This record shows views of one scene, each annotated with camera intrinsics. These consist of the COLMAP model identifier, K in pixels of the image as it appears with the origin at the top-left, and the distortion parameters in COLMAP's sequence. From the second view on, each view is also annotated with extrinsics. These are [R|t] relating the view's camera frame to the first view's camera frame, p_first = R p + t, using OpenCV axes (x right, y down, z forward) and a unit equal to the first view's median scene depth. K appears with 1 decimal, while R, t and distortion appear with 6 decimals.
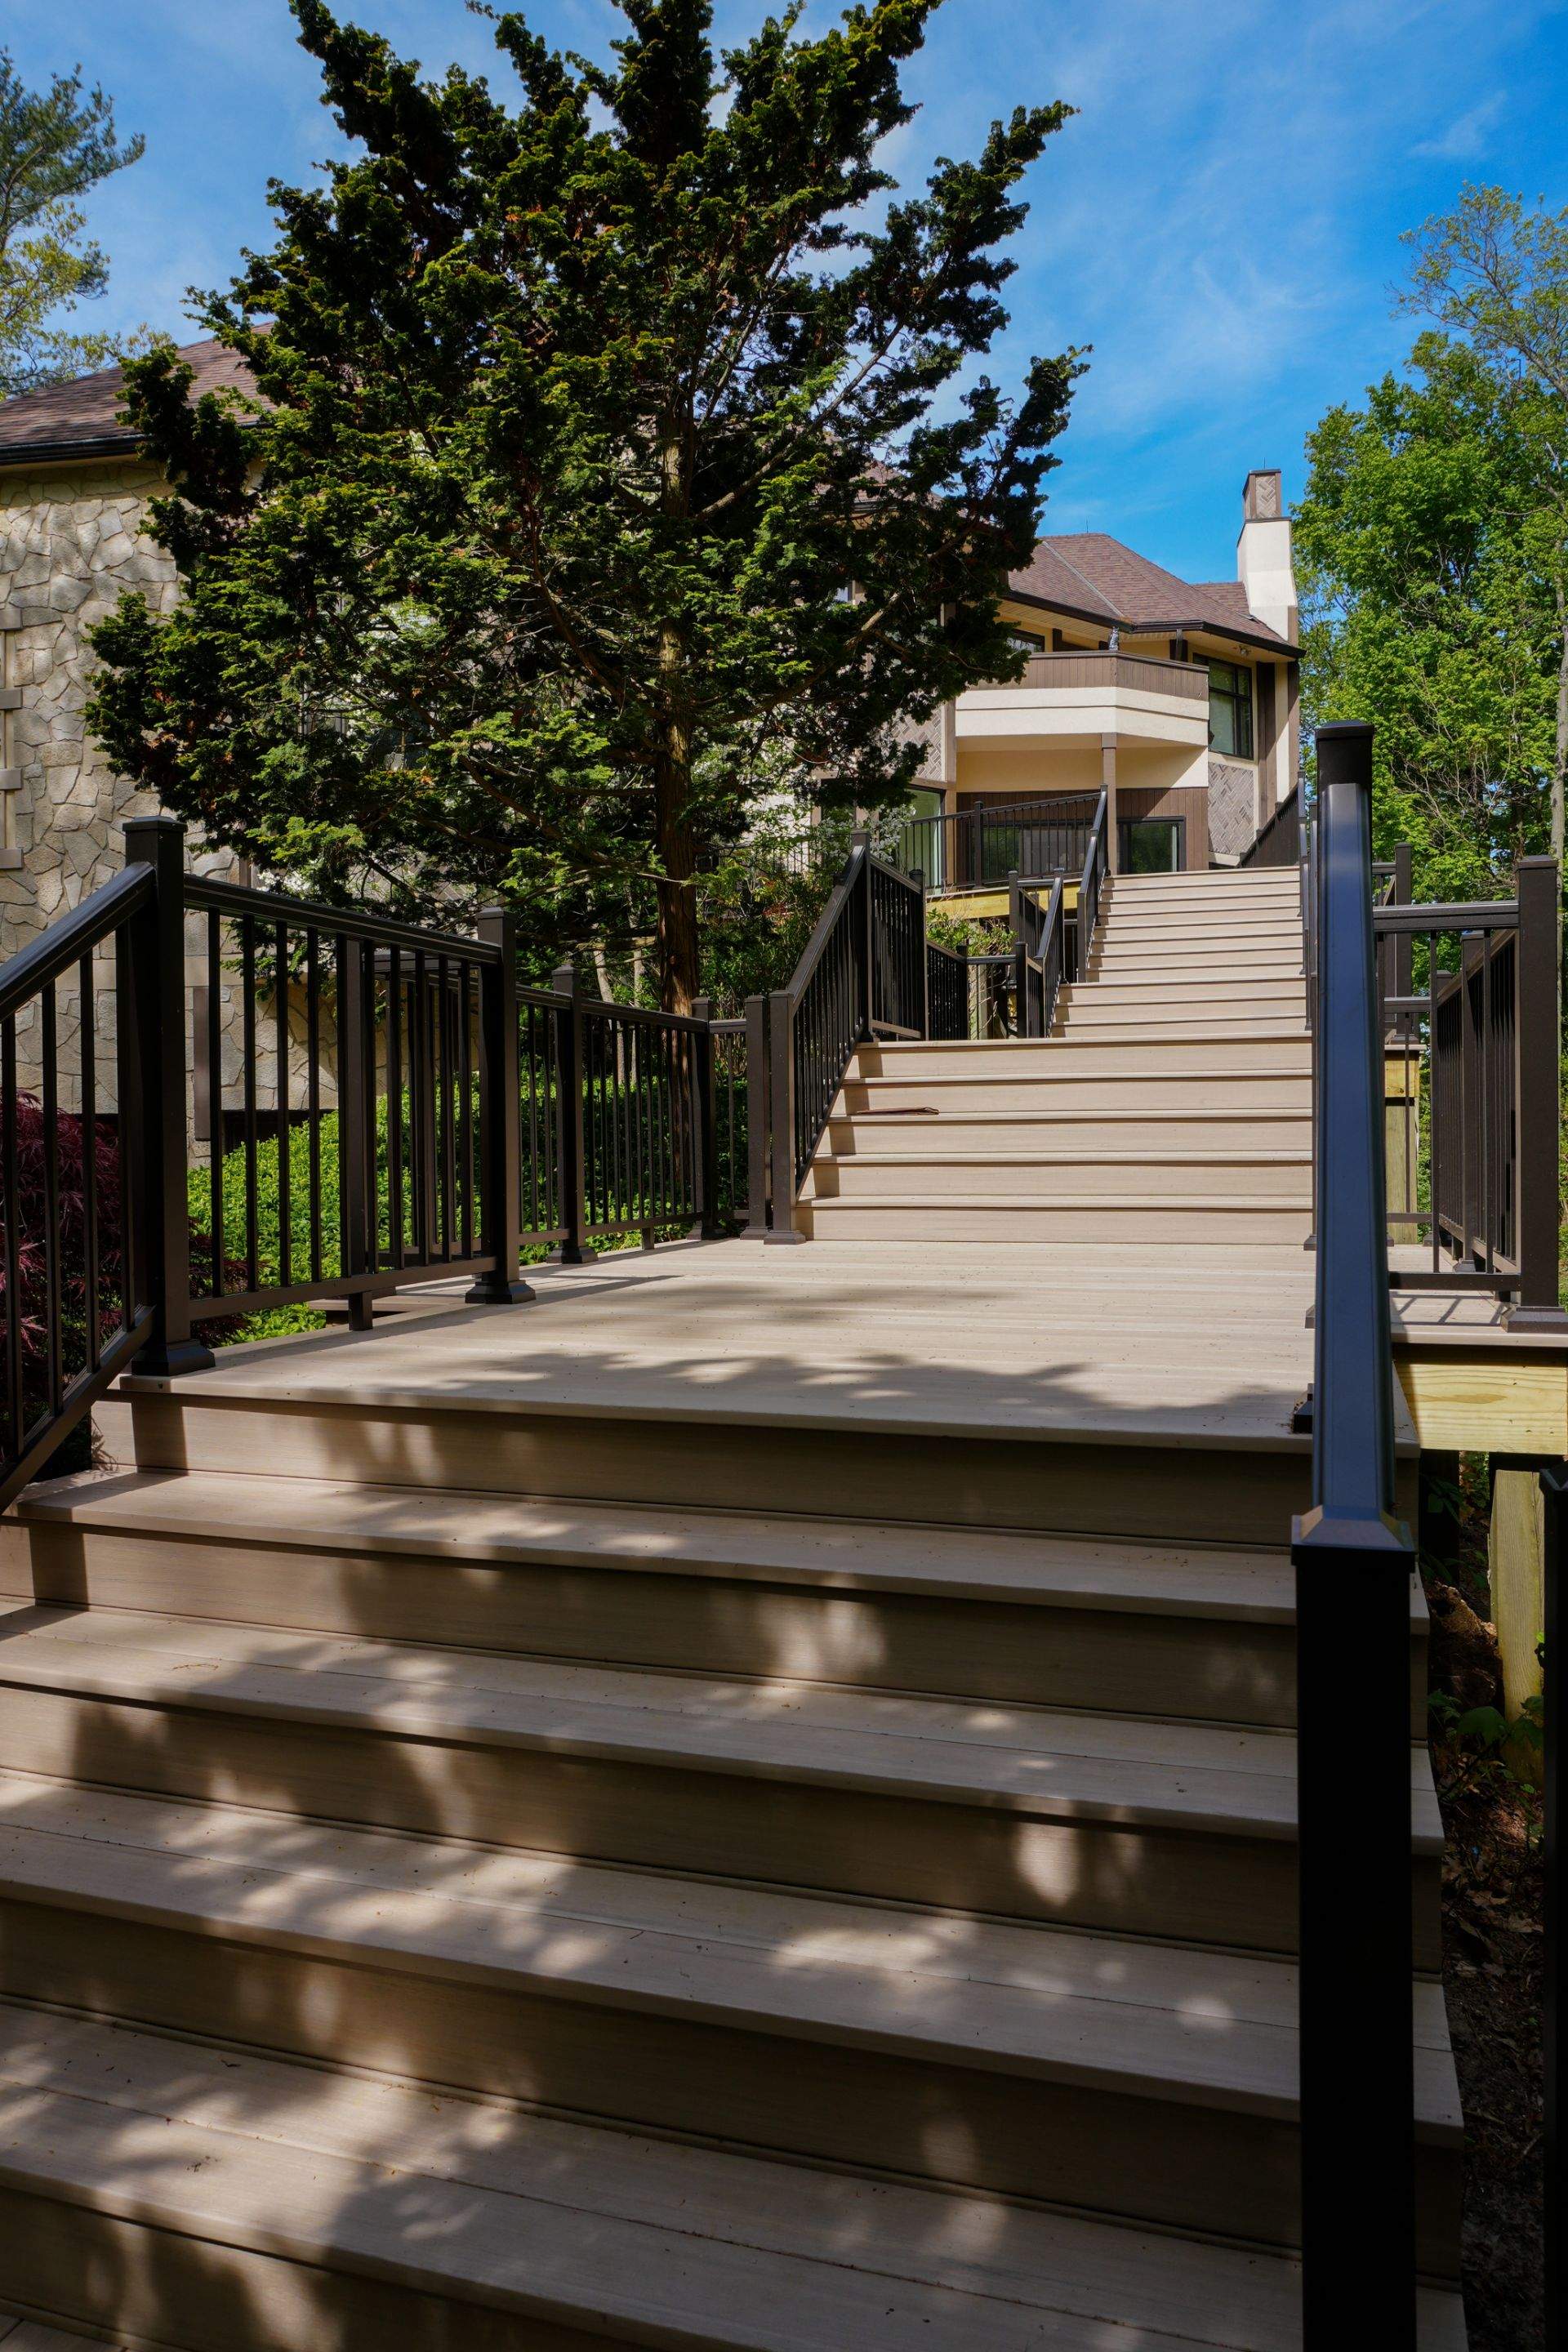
lens RADIAL K [[1614.9, 0, 772.0], [0, 1614.9, 1165.1], [0, 0, 1]] dist [-0.060384, 0.030899]
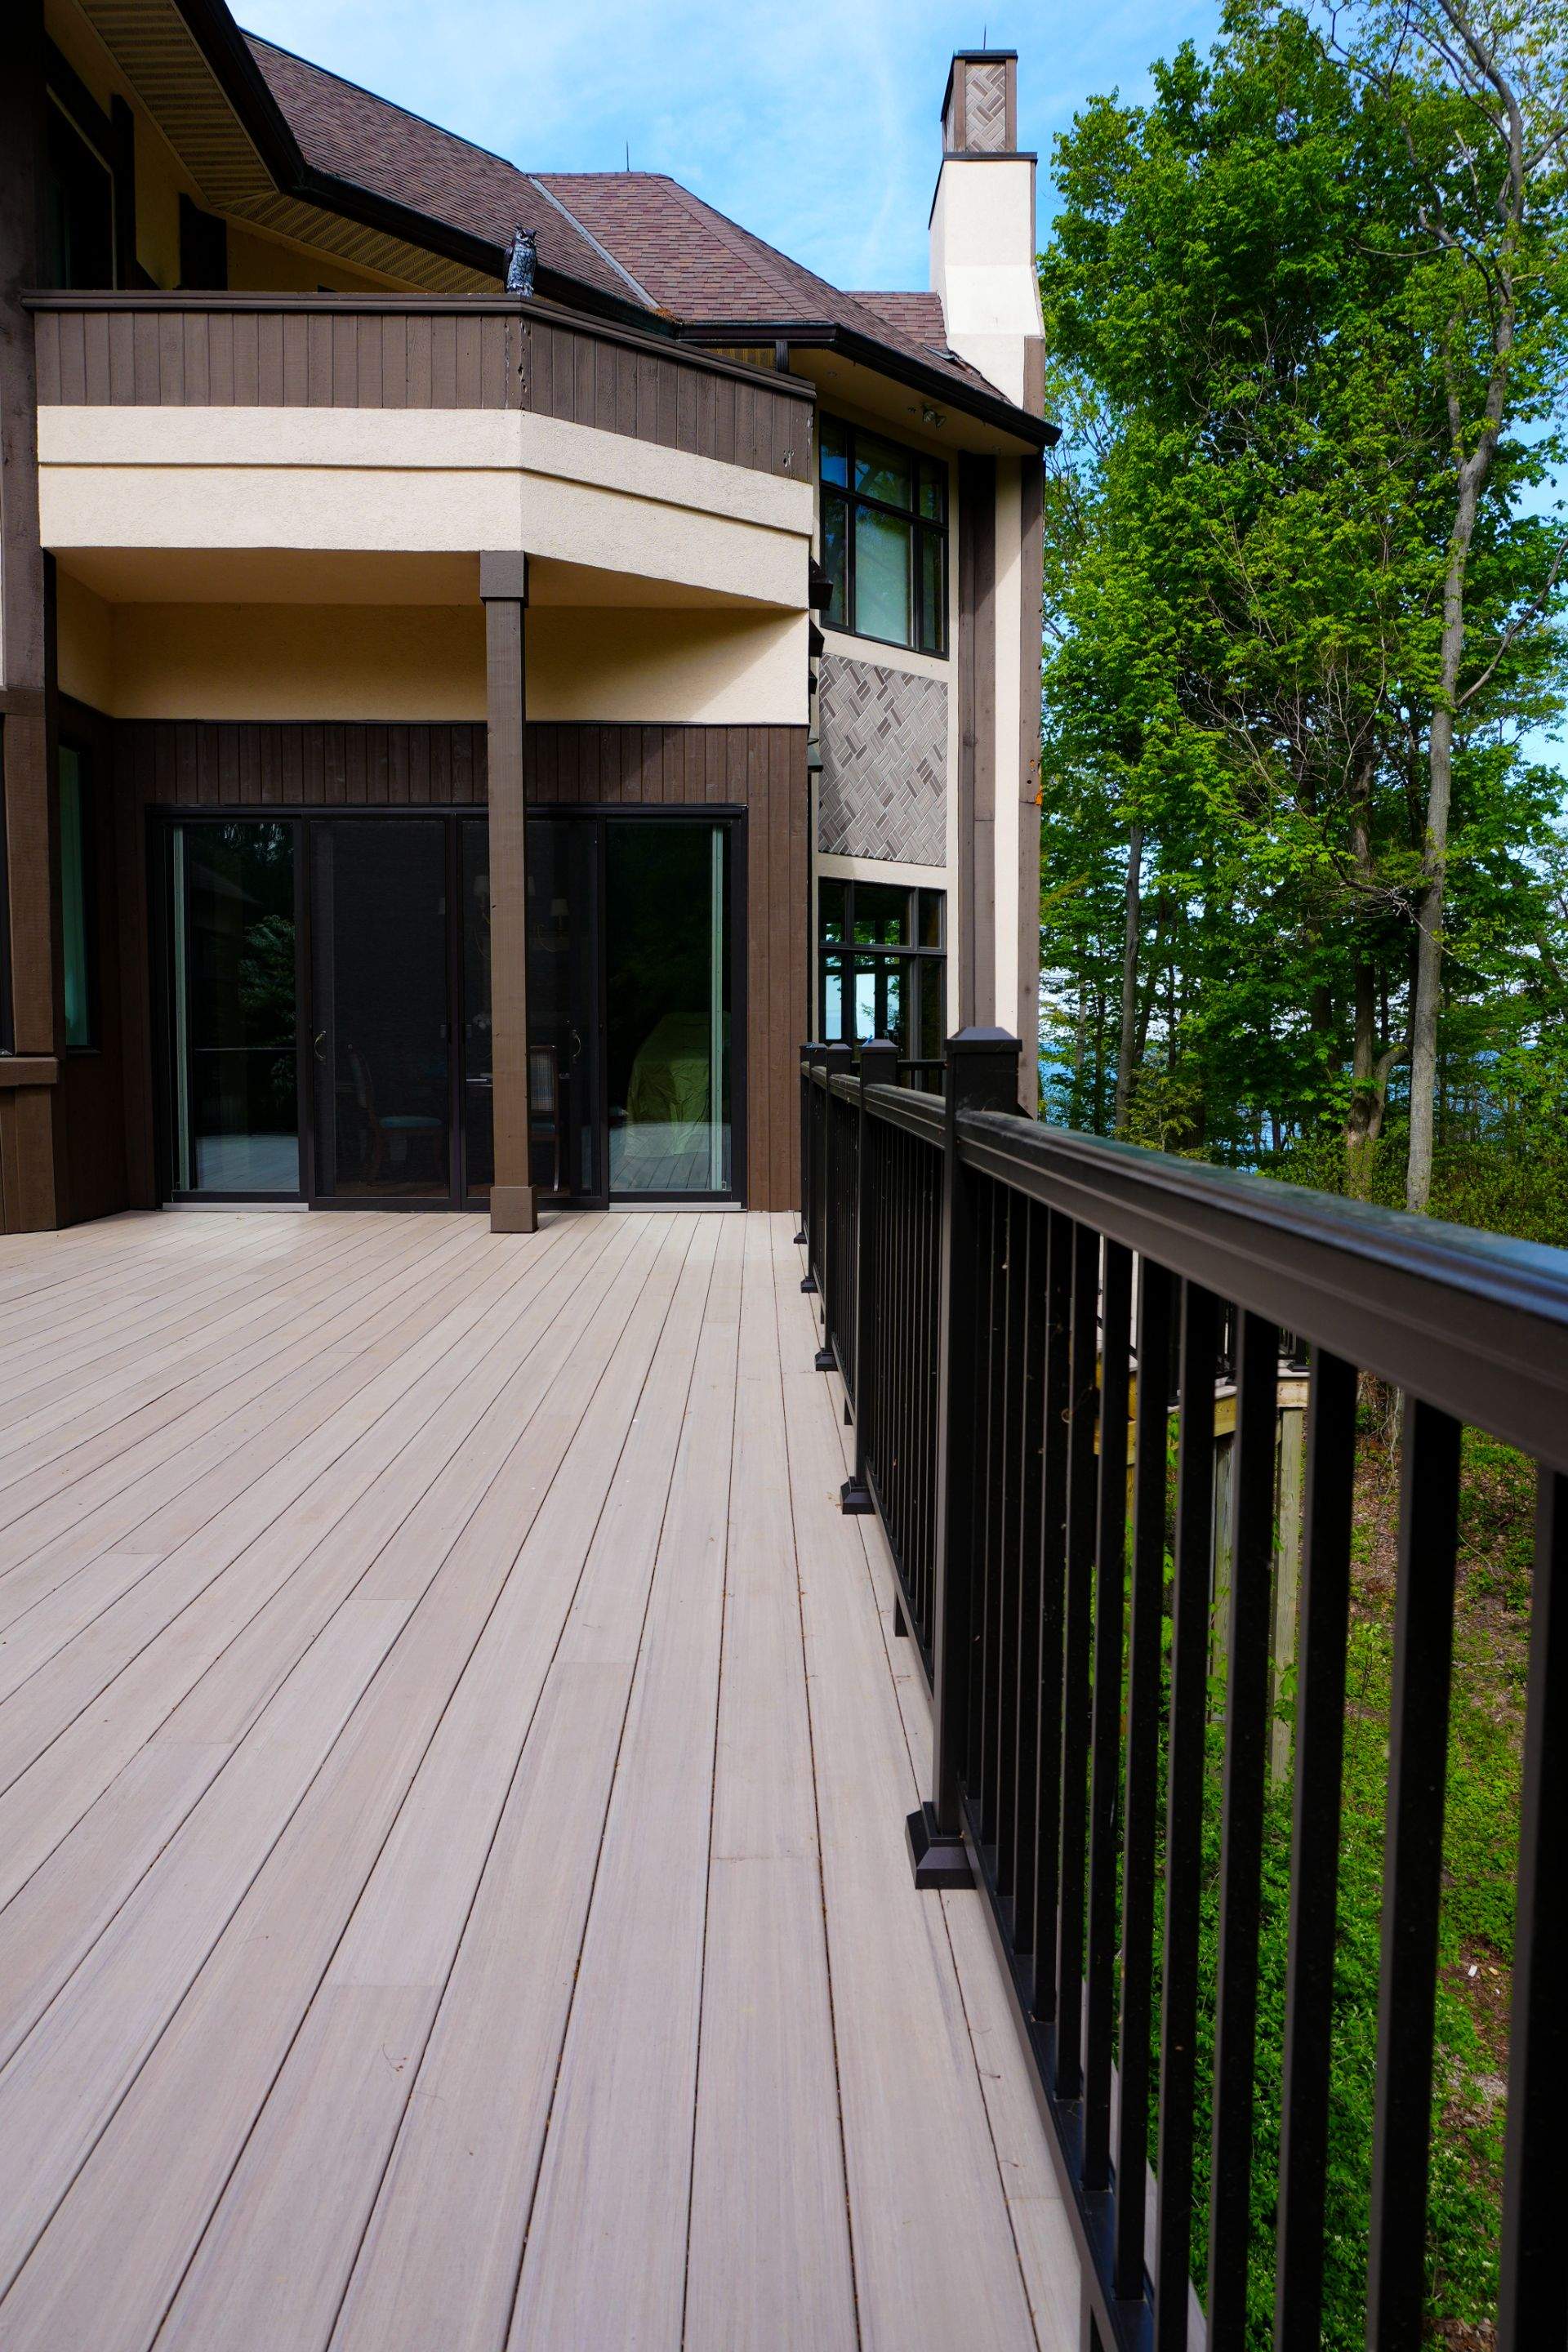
lens RADIAL K [[1593.6, 0, 770.2], [0, 1593.6, 1168.5], [0, 0, 1]] dist [-0.049007, 0.030648]
pose [[0.986240, -0.005583, 0.165226, 0.173724], [-0.005530, 0.997756, 0.066726, -0.136503], [-0.165228, -0.066722, 0.983996, 0.547925]]
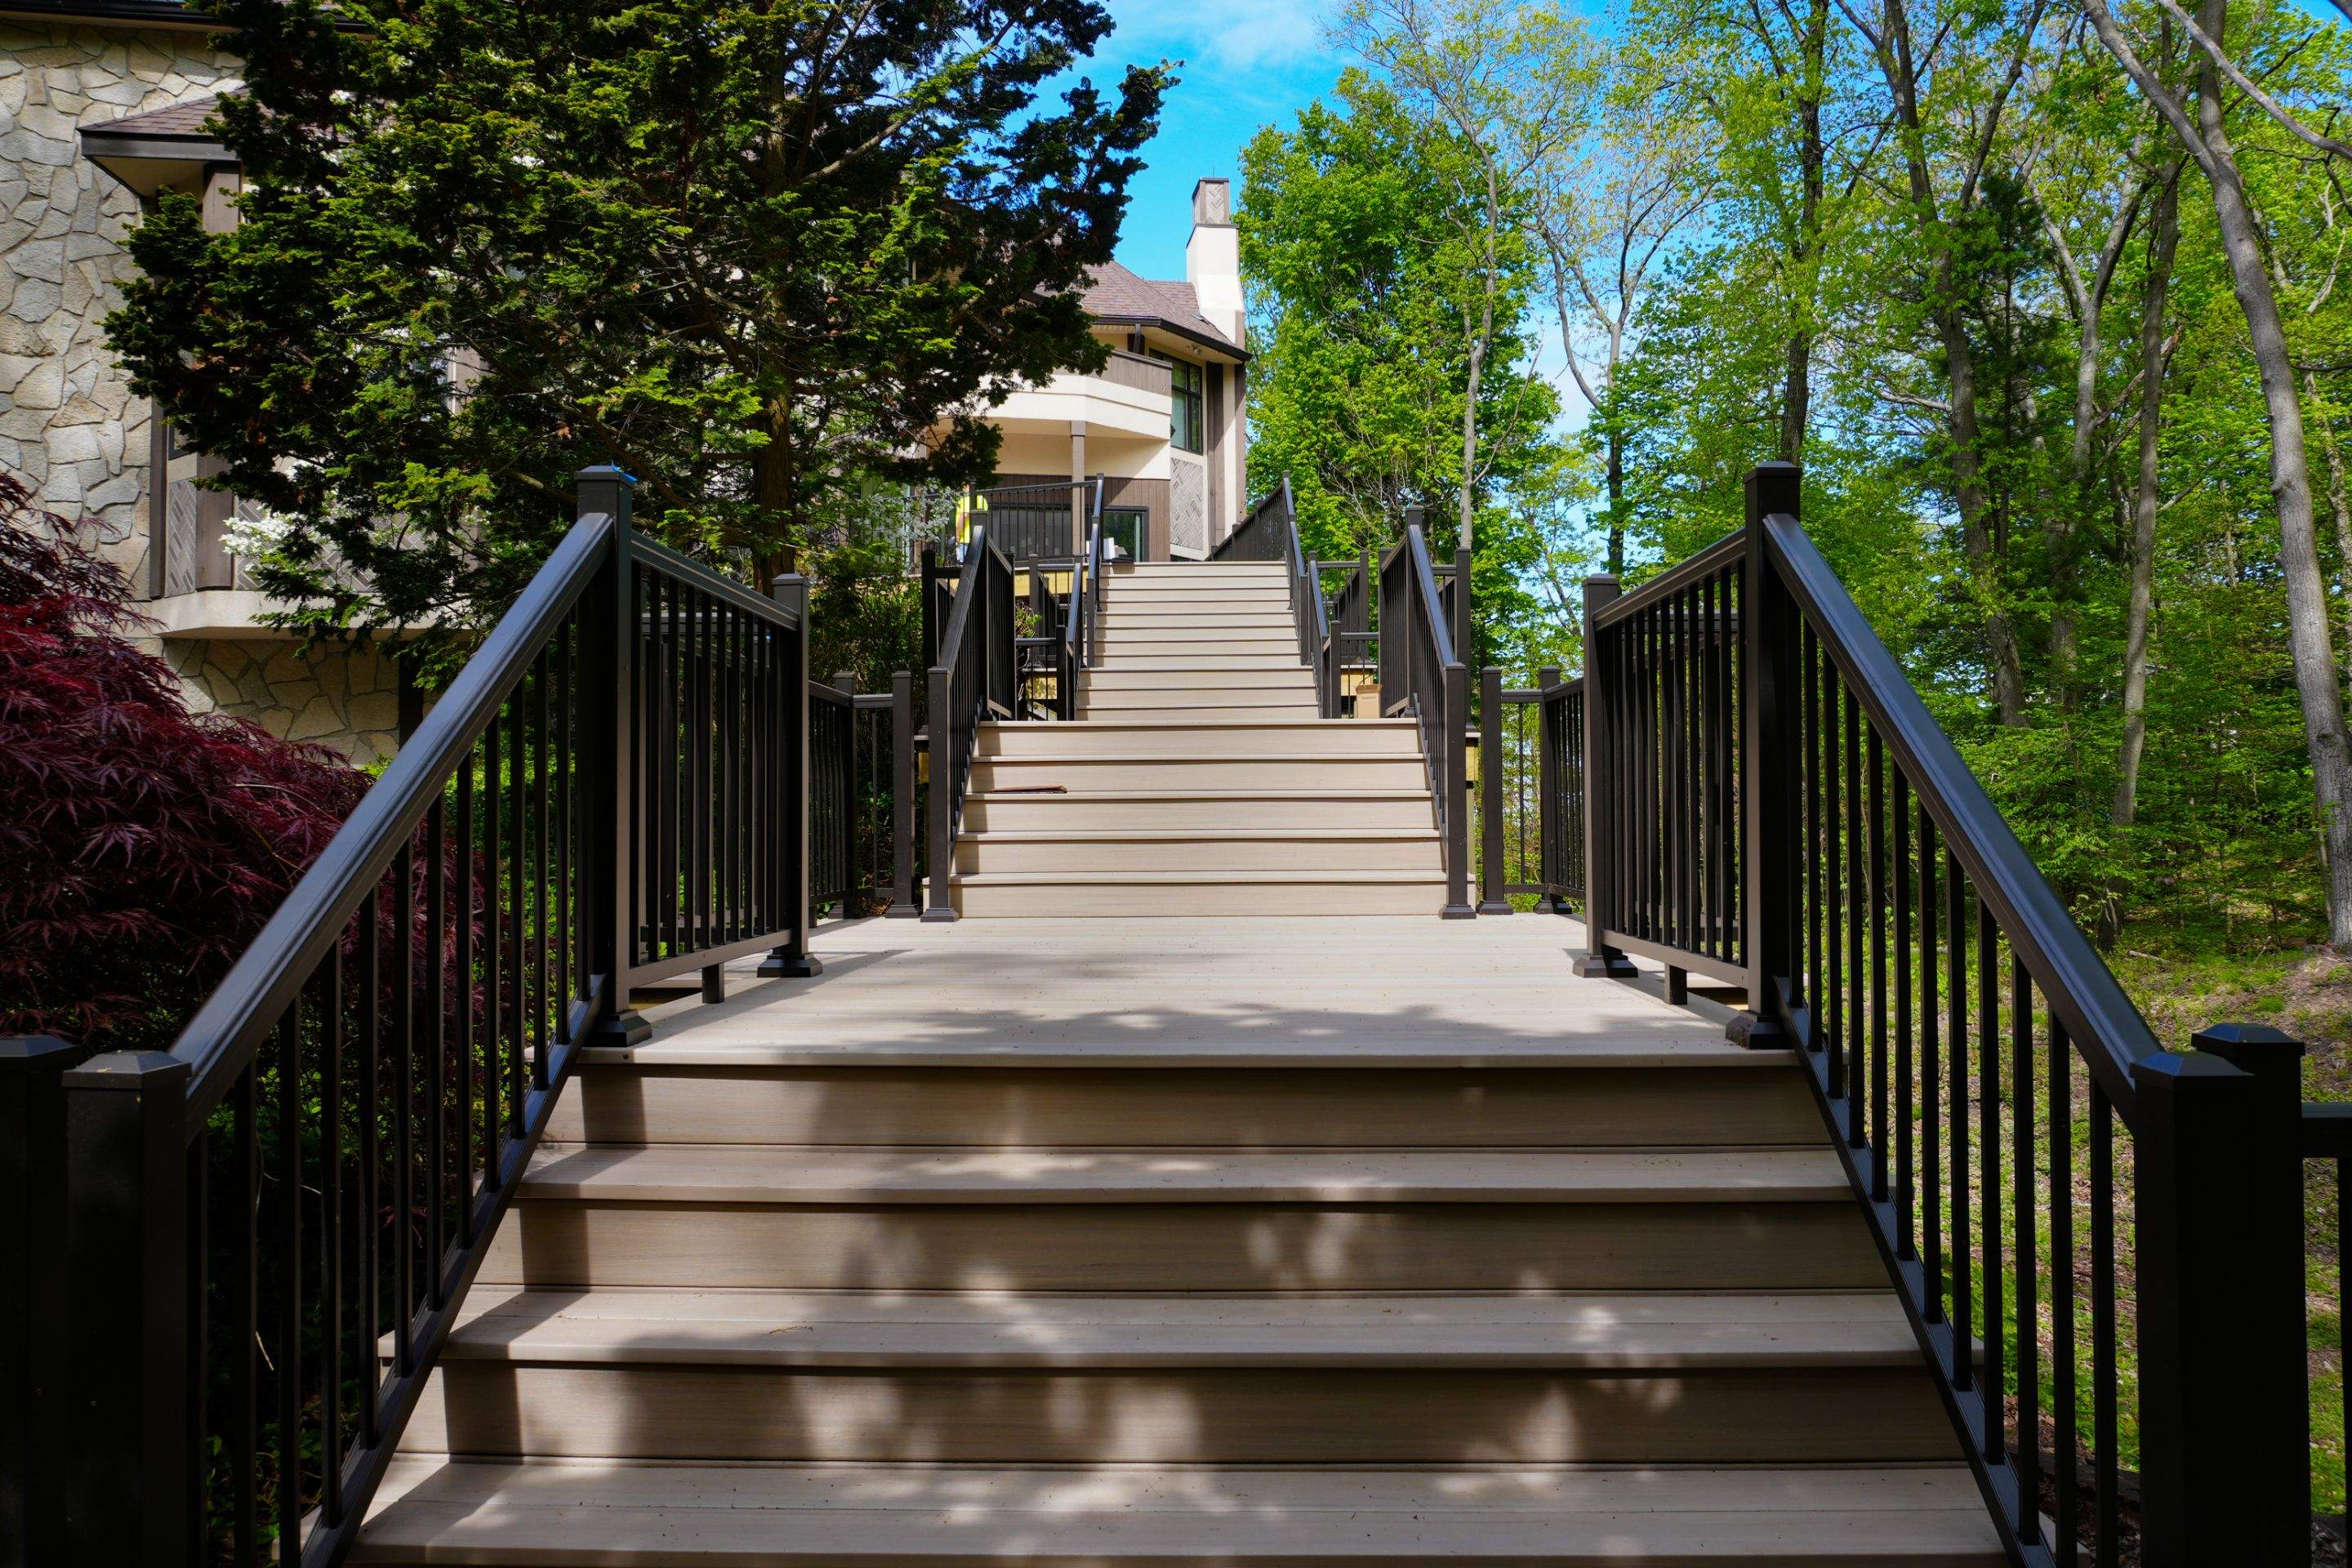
lens RADIAL K [[1662.9, 0, 1176.0], [0, 1662.9, 784.0], [0, 0, 1]] dist [-0.043901, 0.030720]
pose [[0.954065, 0.008056, 0.299493, -0.035342], [0.004295, 0.999168, -0.040558, 0.001430], [-0.299570, 0.039981, 0.953236, -0.004788]]
